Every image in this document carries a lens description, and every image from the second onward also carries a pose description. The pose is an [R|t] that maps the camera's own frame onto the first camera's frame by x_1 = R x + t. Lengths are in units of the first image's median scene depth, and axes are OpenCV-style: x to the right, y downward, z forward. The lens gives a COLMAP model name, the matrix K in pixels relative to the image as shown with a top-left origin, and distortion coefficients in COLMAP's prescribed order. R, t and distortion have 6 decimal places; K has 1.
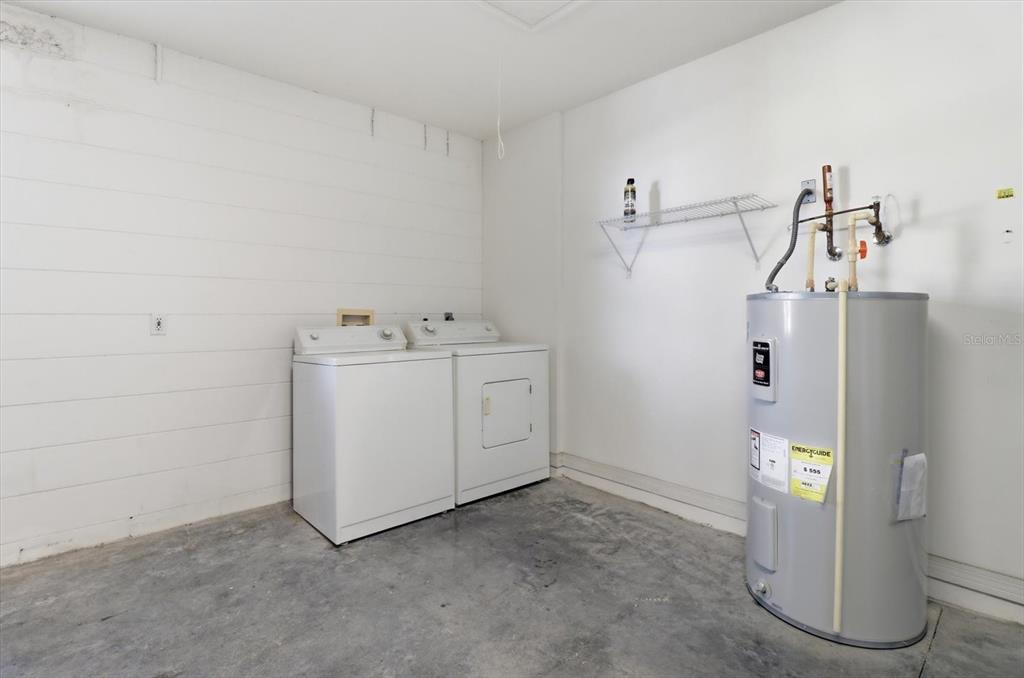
lens RADIAL K [[482.4, 0, 513.2], [0, 482.4, 321.3], [0, 0, 1]] dist [0.001954, -0.014492]
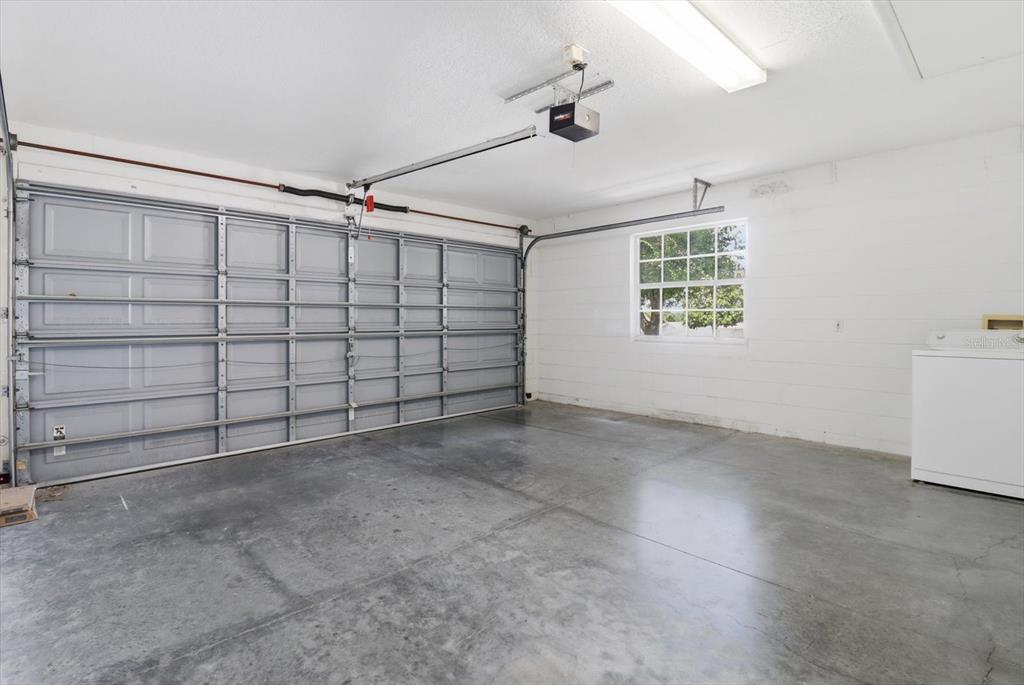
lens RADIAL K [[486.3, 0, 509.9], [0, 486.3, 321.8], [0, 0, 1]] dist [0.018672, -0.021864]
pose [[0.013984, 0.001256, -0.999901, 1.084116], [0.000290, 0.999999, 0.001261, -0.013062], [0.999902, -0.000307, 0.013984, -0.233530]]
